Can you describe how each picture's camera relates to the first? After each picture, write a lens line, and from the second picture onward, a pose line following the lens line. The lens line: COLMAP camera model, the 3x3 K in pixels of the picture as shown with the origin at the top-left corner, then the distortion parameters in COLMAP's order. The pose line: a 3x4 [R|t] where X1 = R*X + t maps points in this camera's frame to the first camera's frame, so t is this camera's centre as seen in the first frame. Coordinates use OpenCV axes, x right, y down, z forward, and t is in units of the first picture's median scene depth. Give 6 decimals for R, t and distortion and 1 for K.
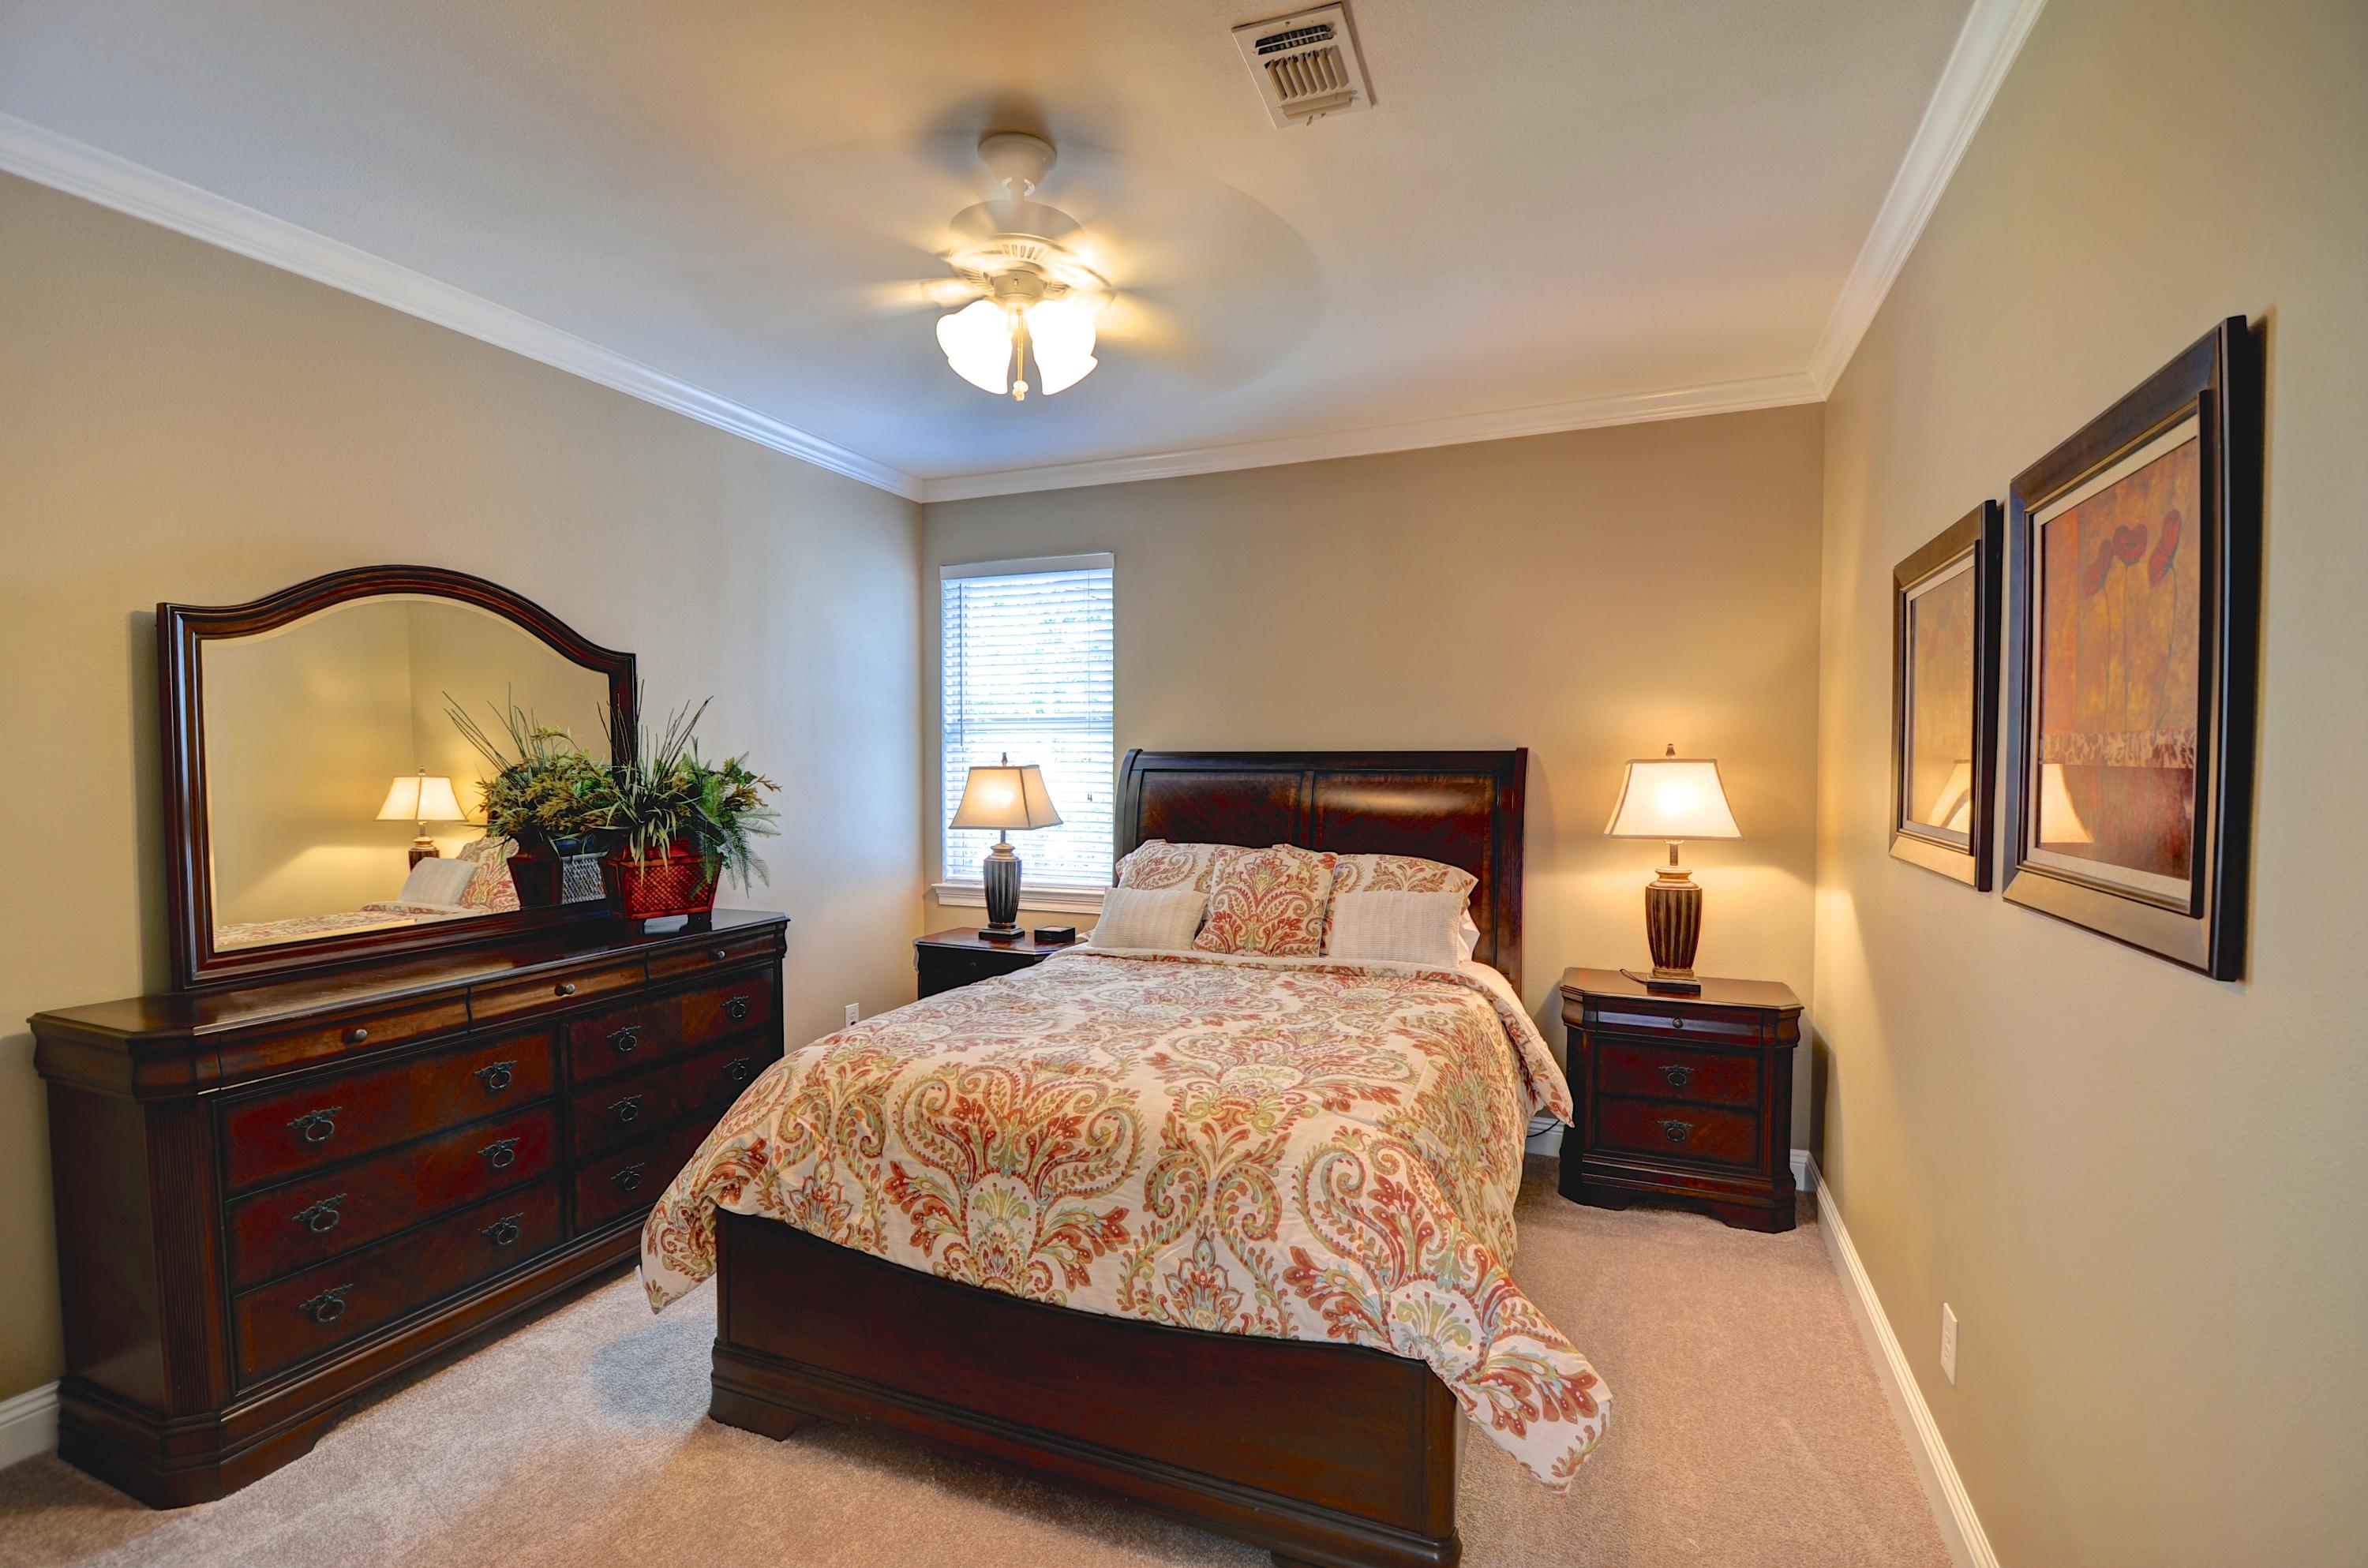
lens RADIAL K [[1048.1, 0, 1185.7], [0, 1048.1, 783.7], [0, 0, 1]] dist [-0.002867, -0.009655]
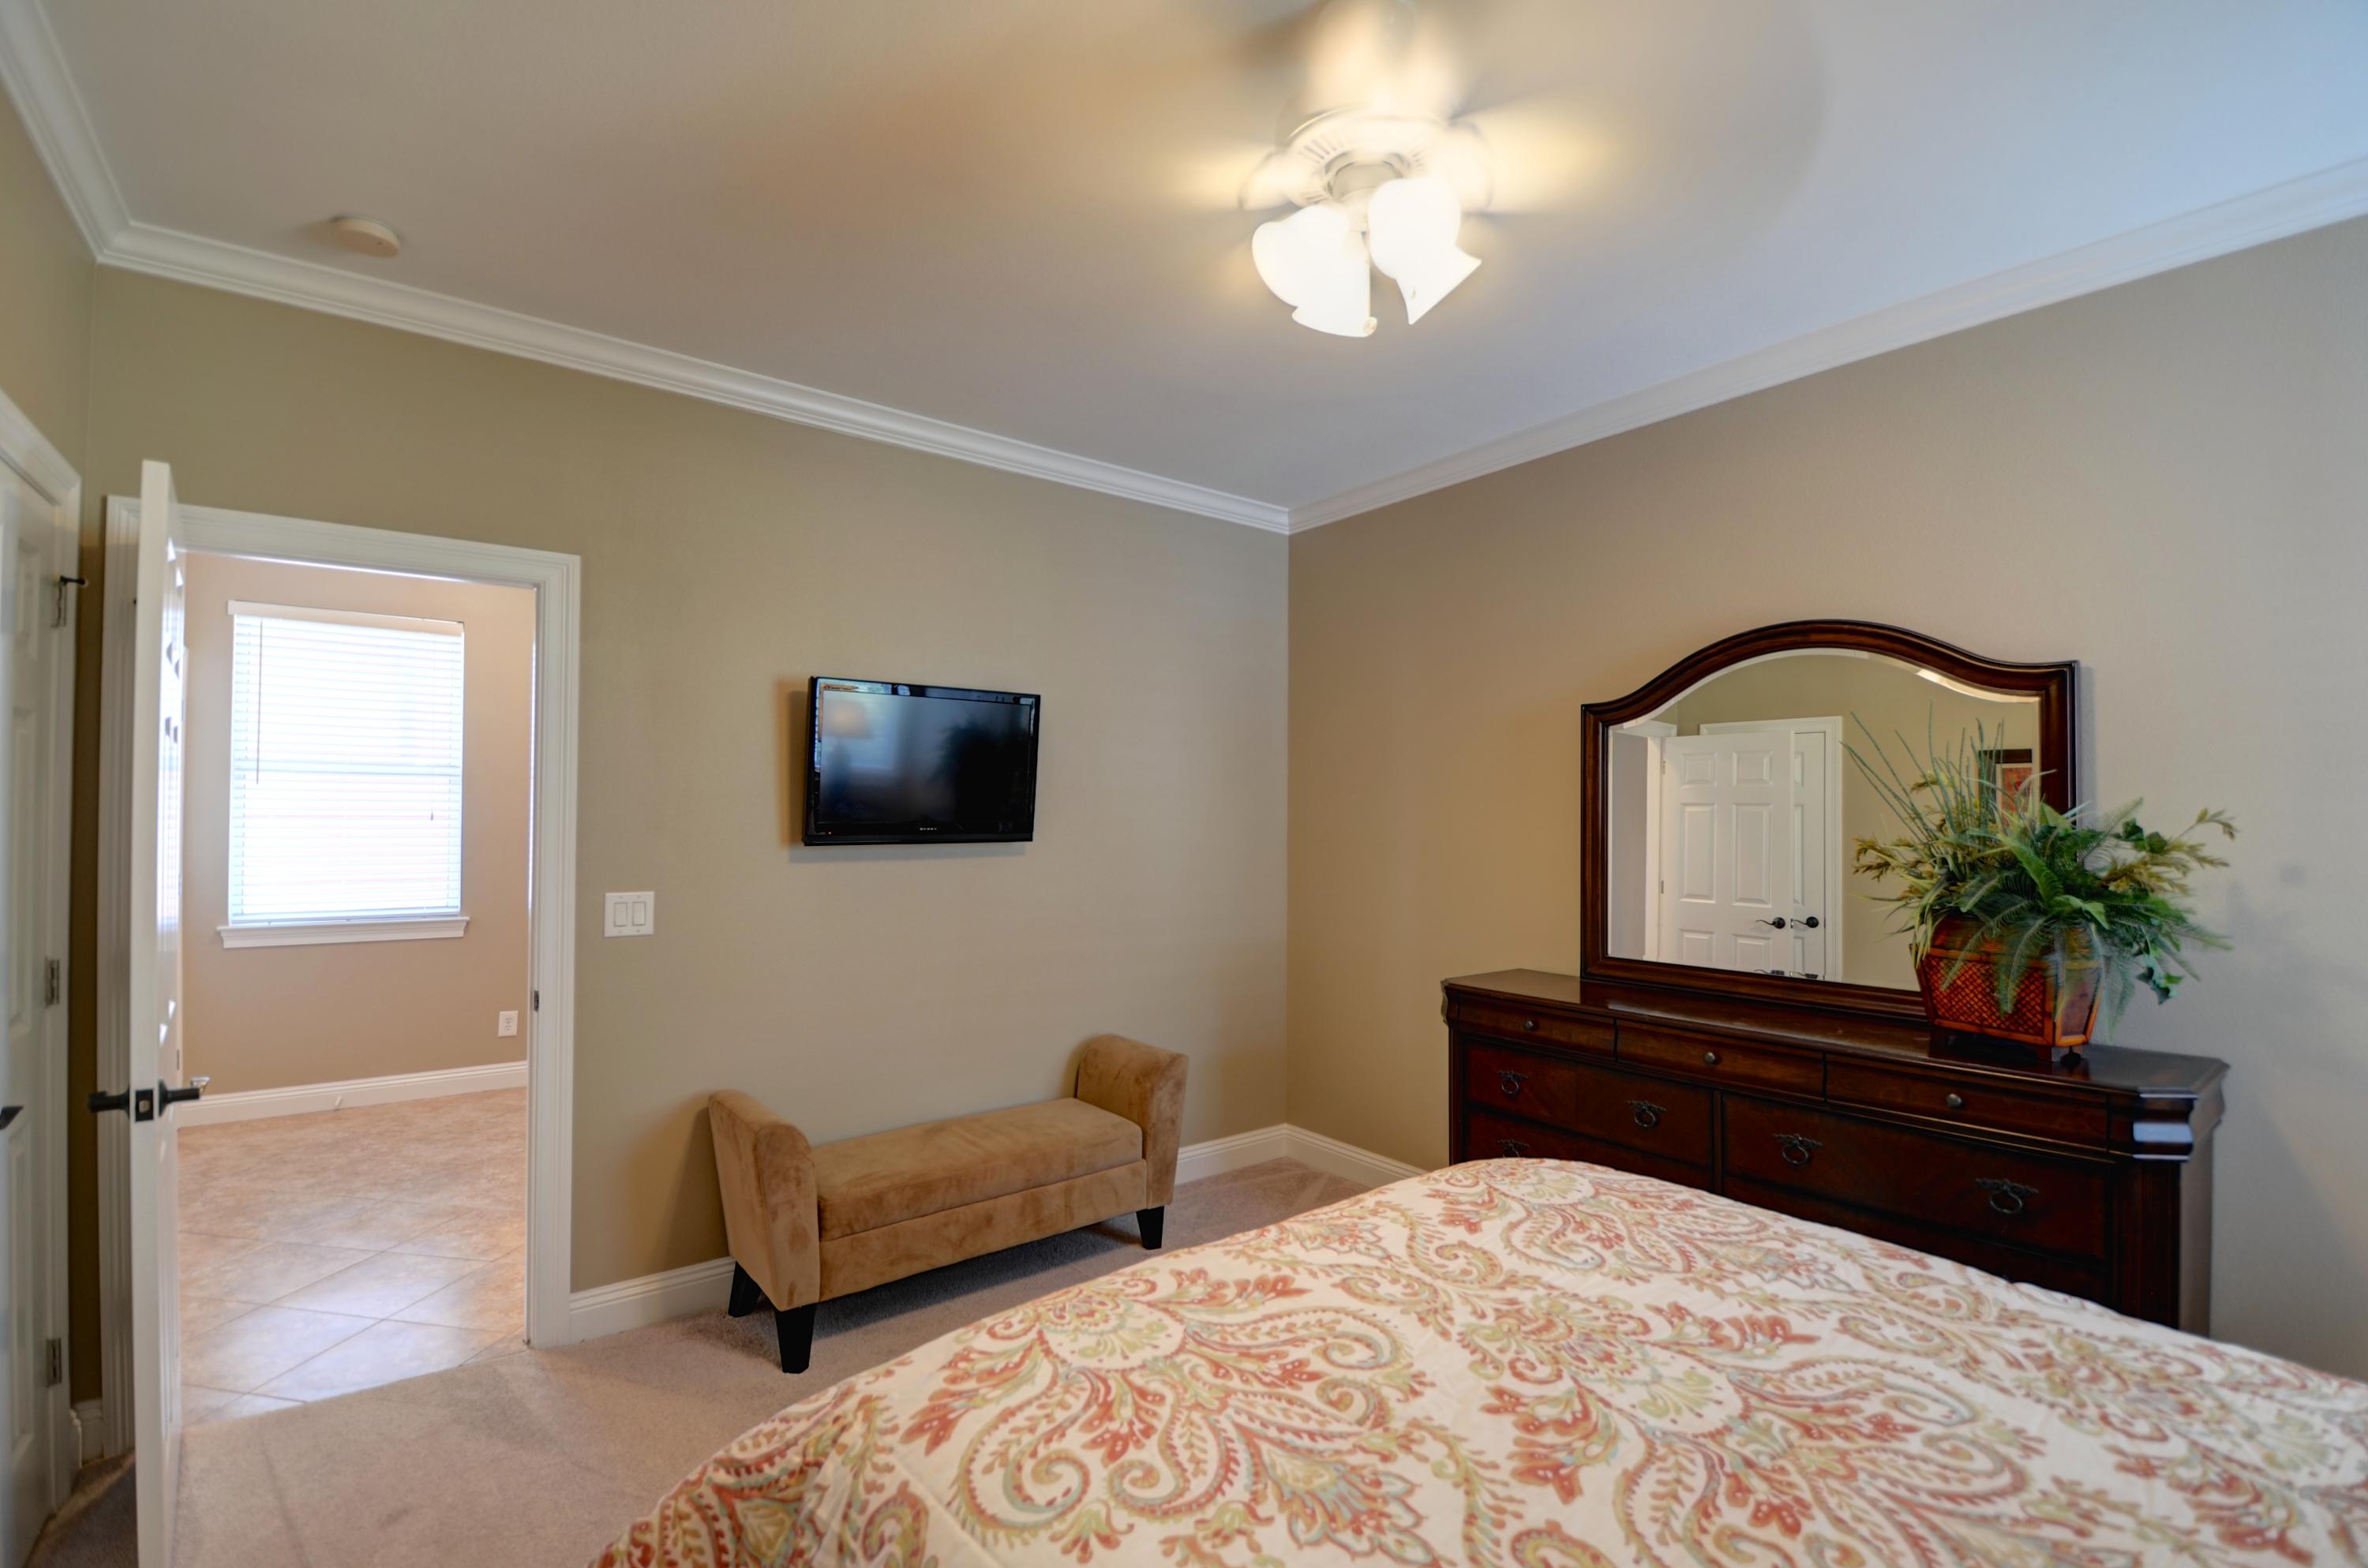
lens RADIAL K [[1048.1, 0, 1185.6], [0, 1048.1, 799.7], [0, 0, 1]] dist [-0.002867, -0.009655]
pose [[-0.494429, -0.012048, -0.869135, 0.515174], [-0.027160, 0.999630, 0.001594, -0.024168], [0.868794, 0.024393, -0.494573, 1.183980]]
